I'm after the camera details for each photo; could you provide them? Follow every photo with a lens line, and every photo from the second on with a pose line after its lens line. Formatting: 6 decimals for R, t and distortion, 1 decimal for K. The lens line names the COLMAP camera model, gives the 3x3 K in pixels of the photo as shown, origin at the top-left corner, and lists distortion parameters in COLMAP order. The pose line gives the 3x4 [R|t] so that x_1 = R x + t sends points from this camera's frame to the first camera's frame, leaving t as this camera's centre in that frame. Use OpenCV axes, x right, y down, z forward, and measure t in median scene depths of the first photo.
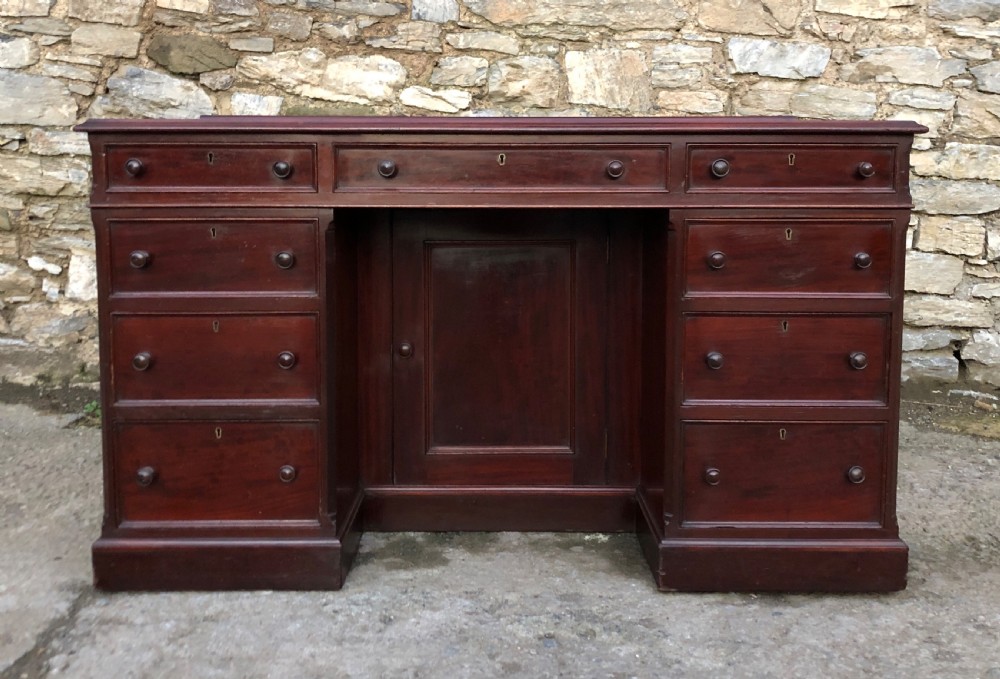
lens RADIAL K [[1009.8, 0, 500.9], [0, 1009.8, 266.5], [0, 0, 1]] dist [0.053811, -0.102677]
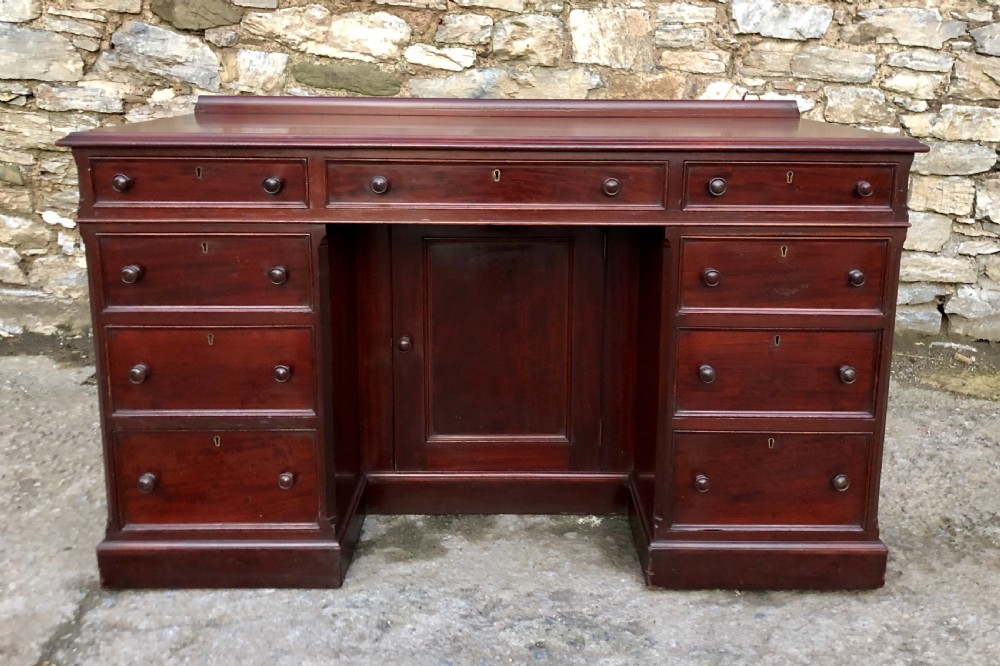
lens RADIAL K [[943.0, 0, 526.8], [0, 943.0, 268.9], [0, 0, 1]] dist [0.013285, 0.008716]
pose [[0.999909, 0.004532, 0.012684, 0.010303], [-0.005975, 0.993212, 0.116168, -0.066369], [-0.012072, -0.116234, 0.993149, 0.043233]]
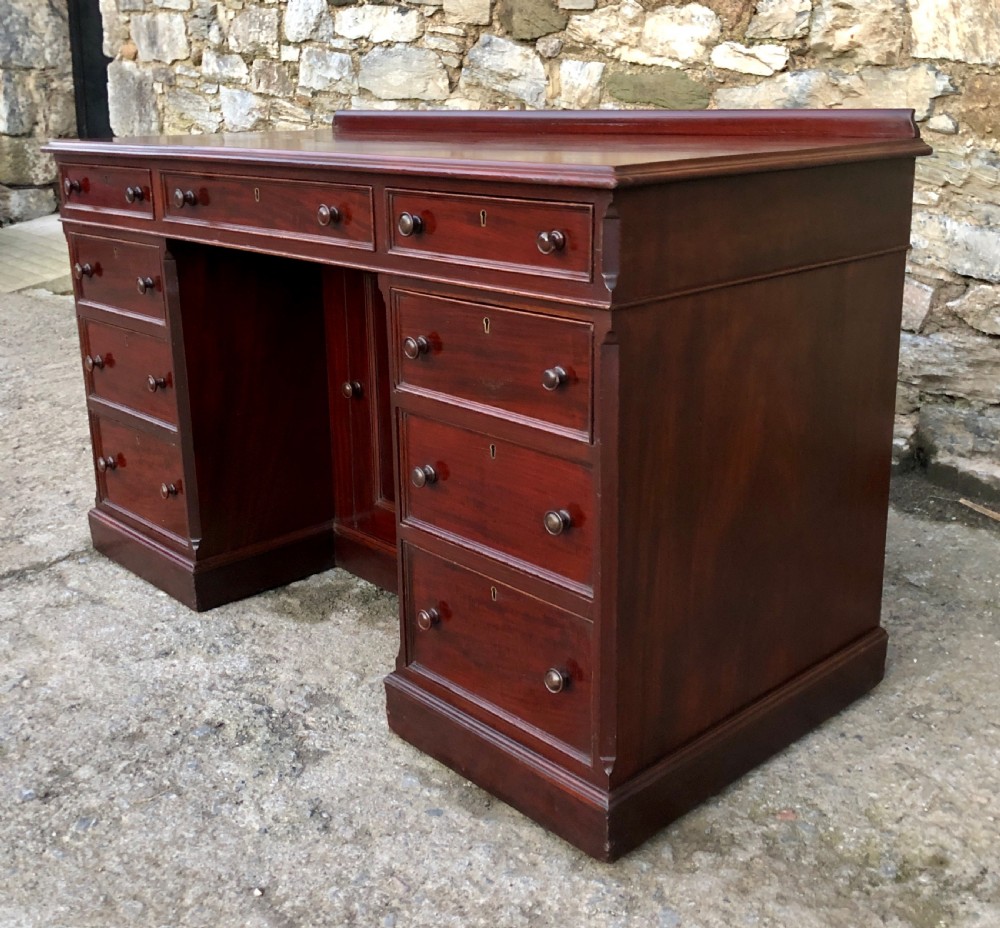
lens RADIAL K [[1150.3, 0, 525.8], [0, 1150.3, 403.7], [0, 0, 1]] dist [0.015721, -0.009862]
pose [[0.690670, 0.176260, -0.701361, 0.474483], [-0.049367, 0.979072, 0.197437, -0.074592], [0.721483, -0.101740, 0.684917, 0.259988]]
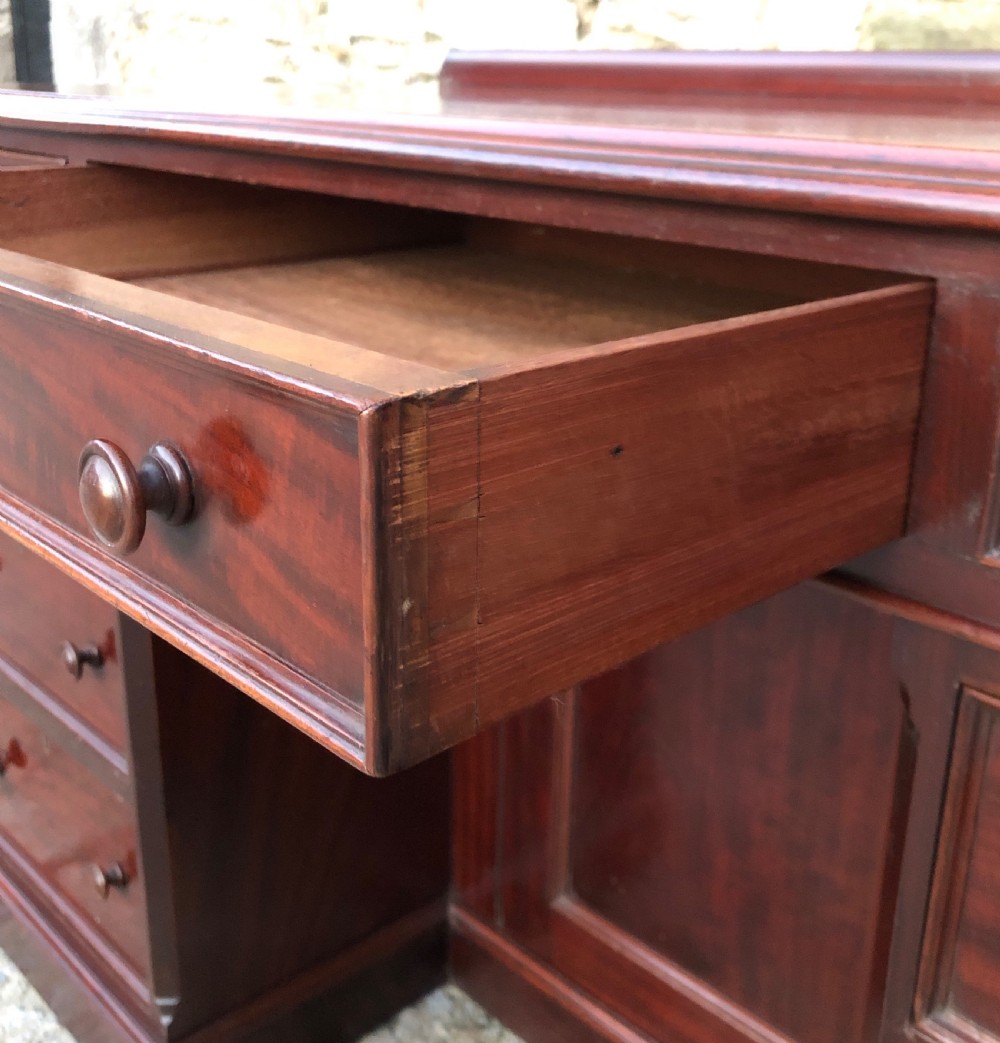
lens RADIAL K [[1233.1, 0, 520.0], [0, 1233.1, 497.8], [0, 0, 1]] dist [0.017643, 0.010165]
pose [[0.683951, 0.247627, -0.686215, 0.149744], [-0.082714, 0.960886, 0.264303, -0.073981], [0.724823, -0.124011, 0.677682, 0.430485]]
